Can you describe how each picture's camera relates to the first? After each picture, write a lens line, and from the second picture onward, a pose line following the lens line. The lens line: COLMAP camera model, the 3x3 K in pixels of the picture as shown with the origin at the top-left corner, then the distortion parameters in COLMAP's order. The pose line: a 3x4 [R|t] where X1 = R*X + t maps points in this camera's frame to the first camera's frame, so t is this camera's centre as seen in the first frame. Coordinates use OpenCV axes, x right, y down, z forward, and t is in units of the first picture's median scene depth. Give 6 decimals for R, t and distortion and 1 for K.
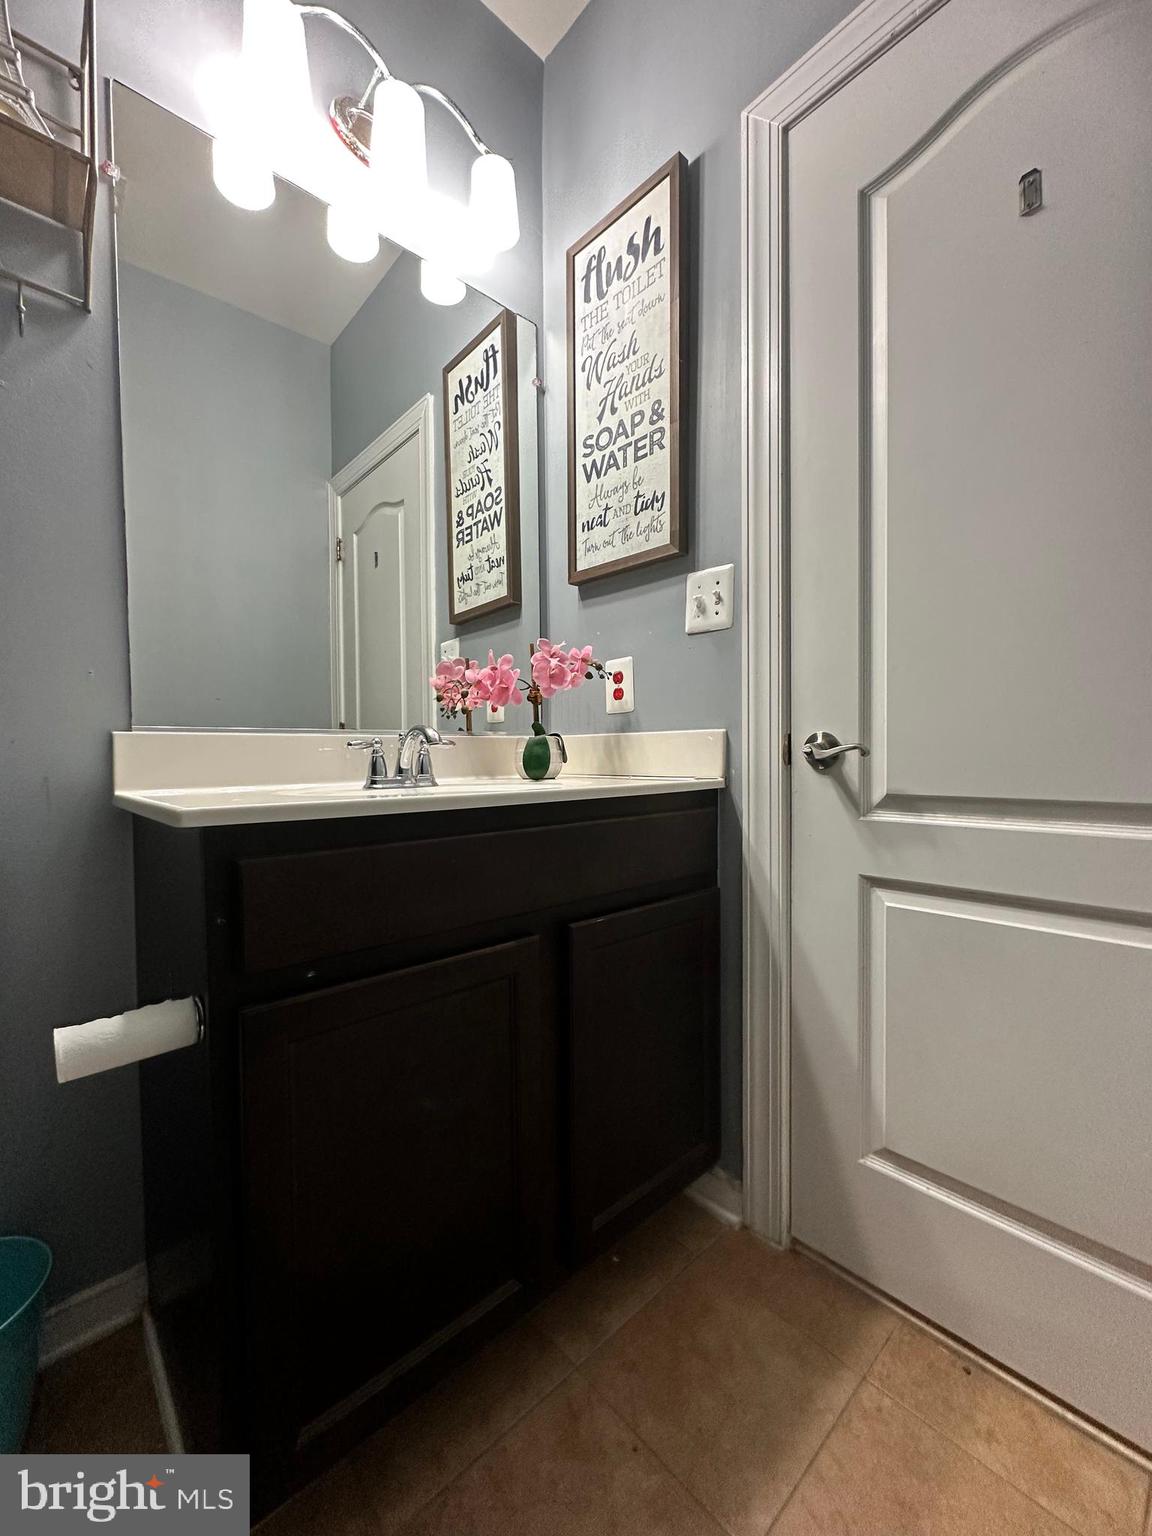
lens RADIAL K [[611.9, 0, 571.4], [0, 611.9, 766.2], [0, 0, 1]] dist [-0.004497, -0.000016]
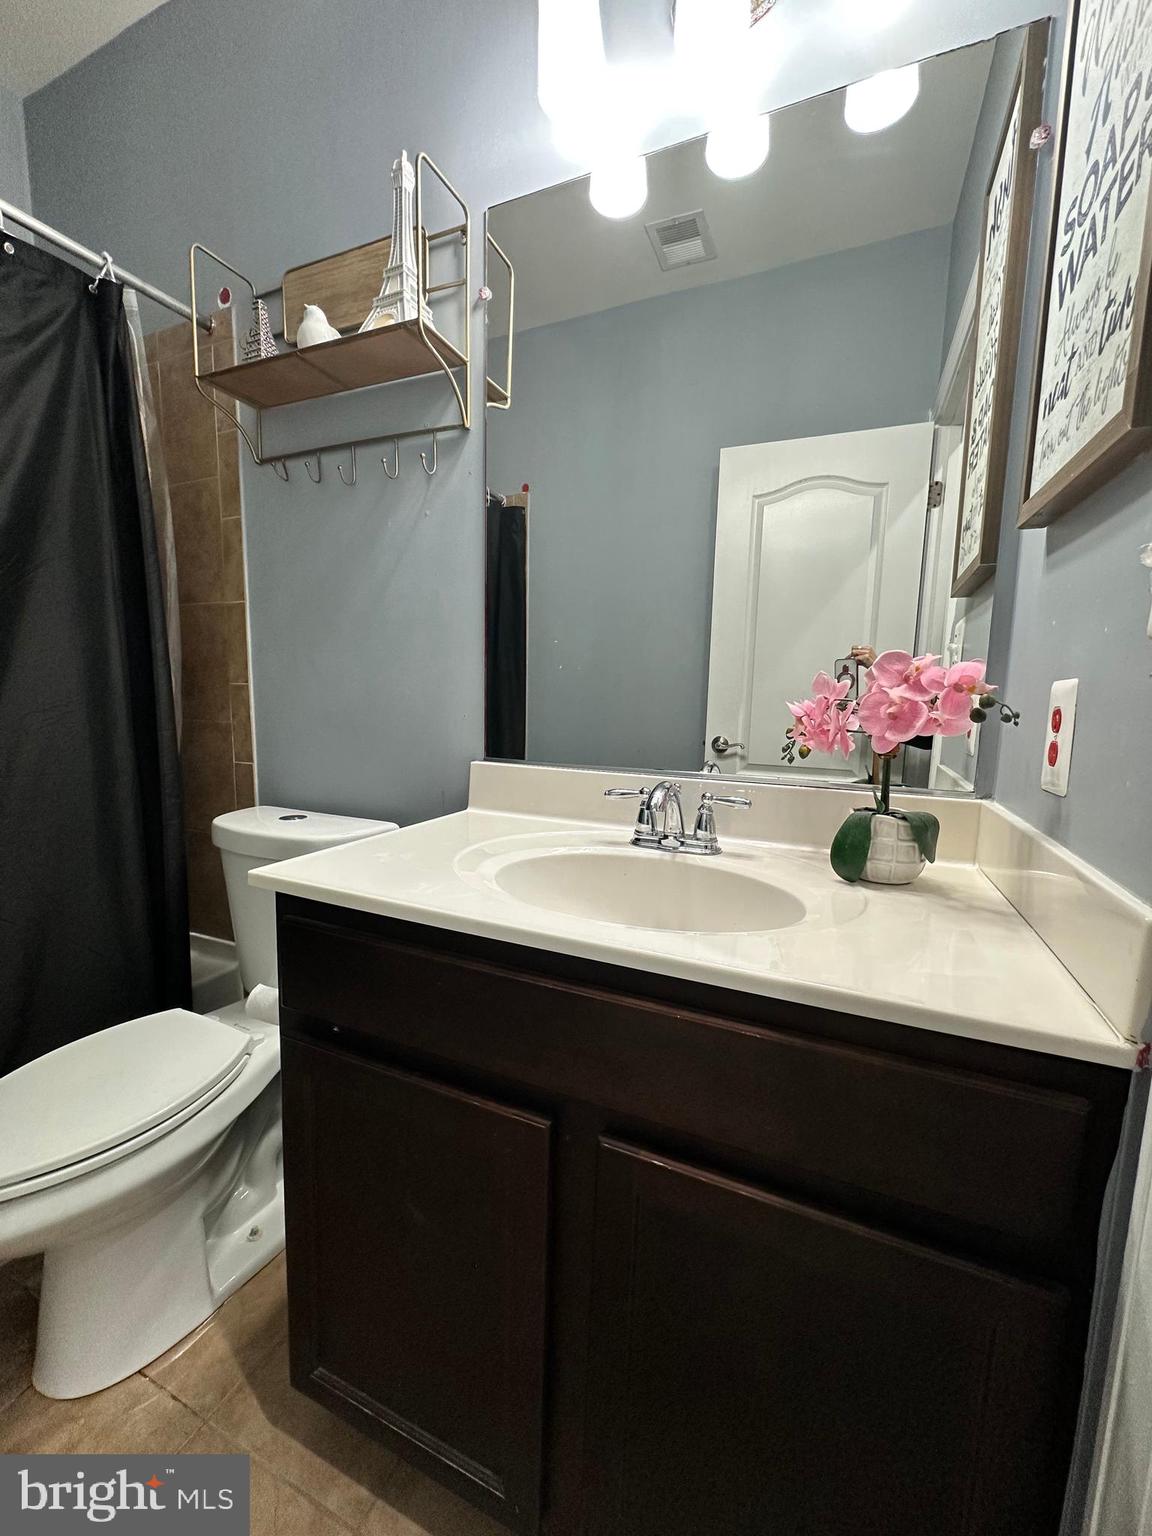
lens RADIAL K [[611.9, 0, 573.6], [0, 611.9, 766.3], [0, 0, 1]] dist [-0.004497, -0.000016]
pose [[0.412994, 0.125680, -0.902020, 0.372650], [-0.048716, 0.992063, 0.115921, -0.153019], [0.909430, -0.003932, 0.415839, 0.480538]]
